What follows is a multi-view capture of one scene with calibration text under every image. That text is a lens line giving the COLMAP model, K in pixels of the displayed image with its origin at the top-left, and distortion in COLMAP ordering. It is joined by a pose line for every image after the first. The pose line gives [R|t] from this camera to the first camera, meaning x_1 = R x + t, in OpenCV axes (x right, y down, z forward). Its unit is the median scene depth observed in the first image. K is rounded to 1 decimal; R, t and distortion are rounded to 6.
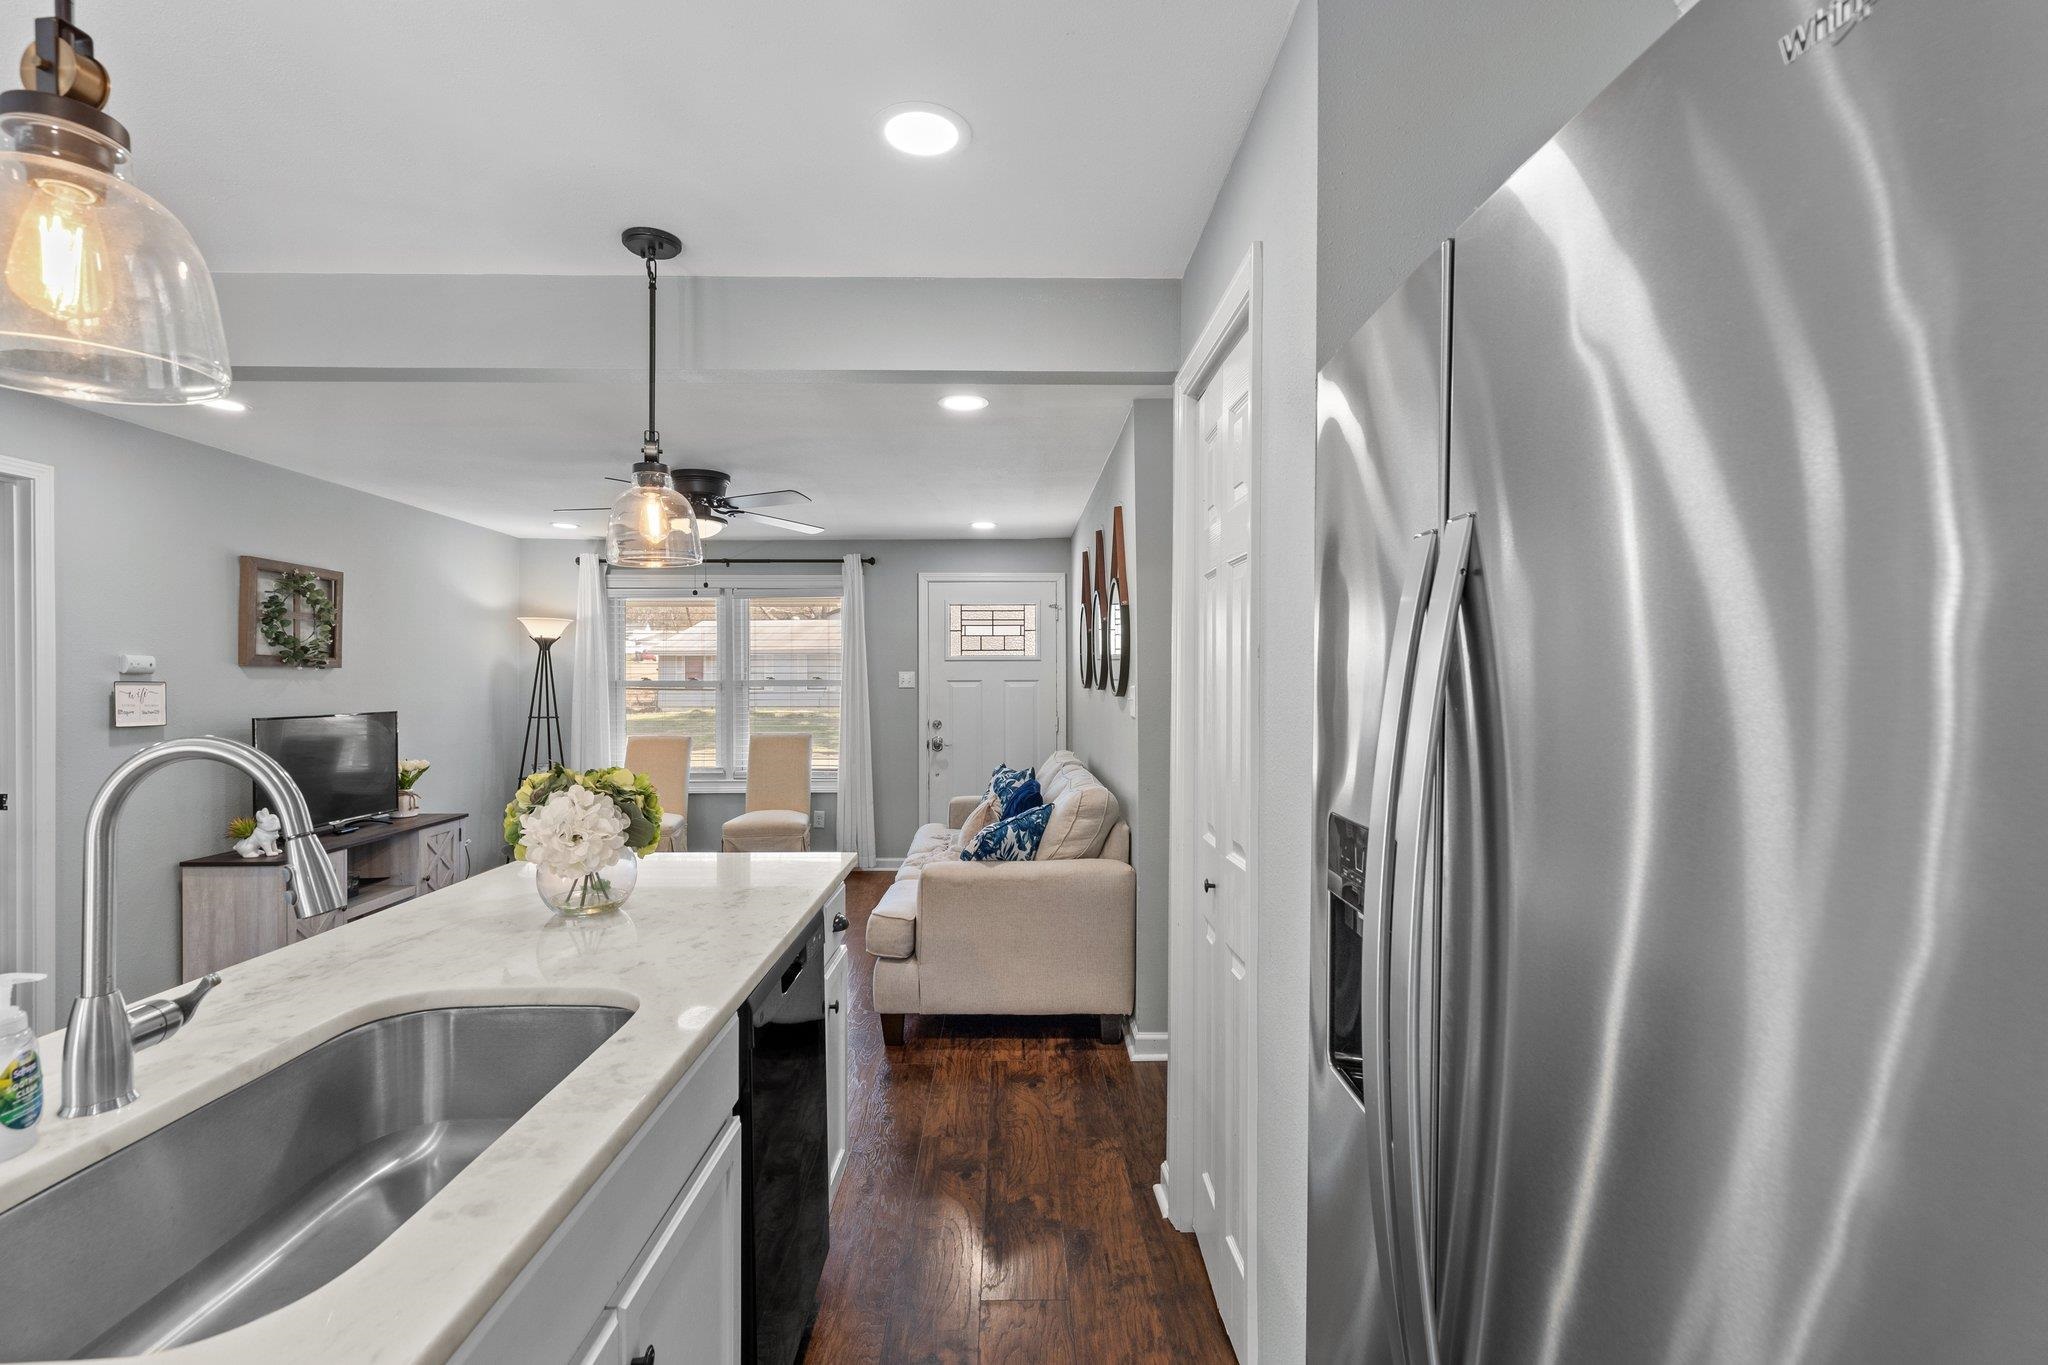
lens RADIAL K [[925.7, 0, 1018.6], [0, 925.7, 694.9], [0, 0, 1]] dist [0.000064, 0.000526]
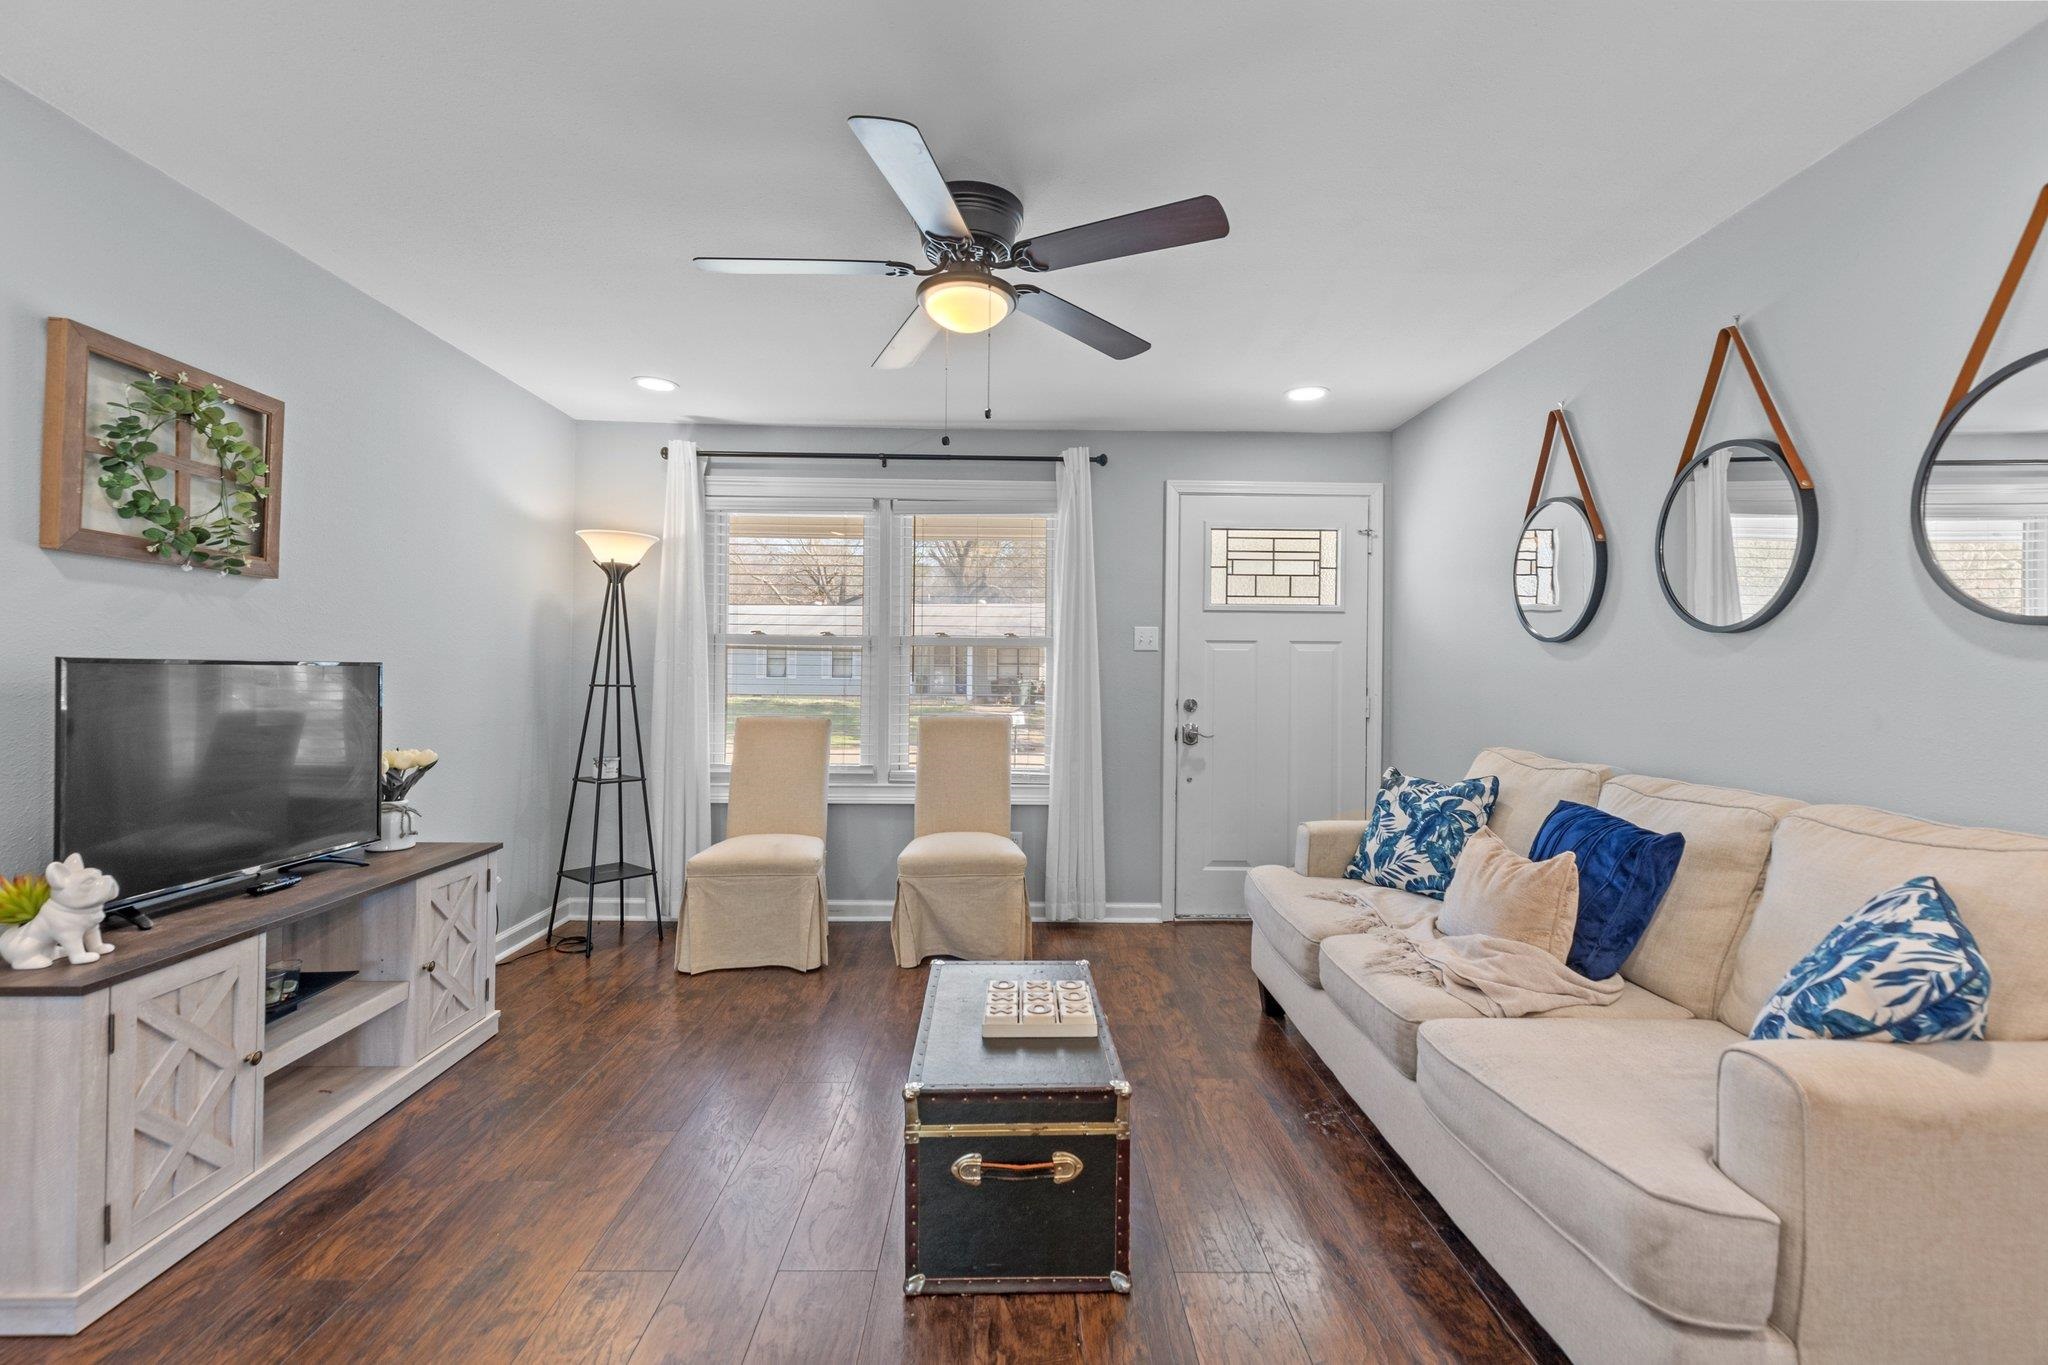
lens RADIAL K [[925.7, 0, 1025.9], [0, 925.7, 682.4], [0, 0, 1]] dist [0.000064, 0.000526]
pose [[0.999912, 0.013284, 0.000331, -0.275465], [-0.013282, 0.999894, -0.005946, 0.027303], [-0.000410, 0.005941, 0.999982, 0.430558]]
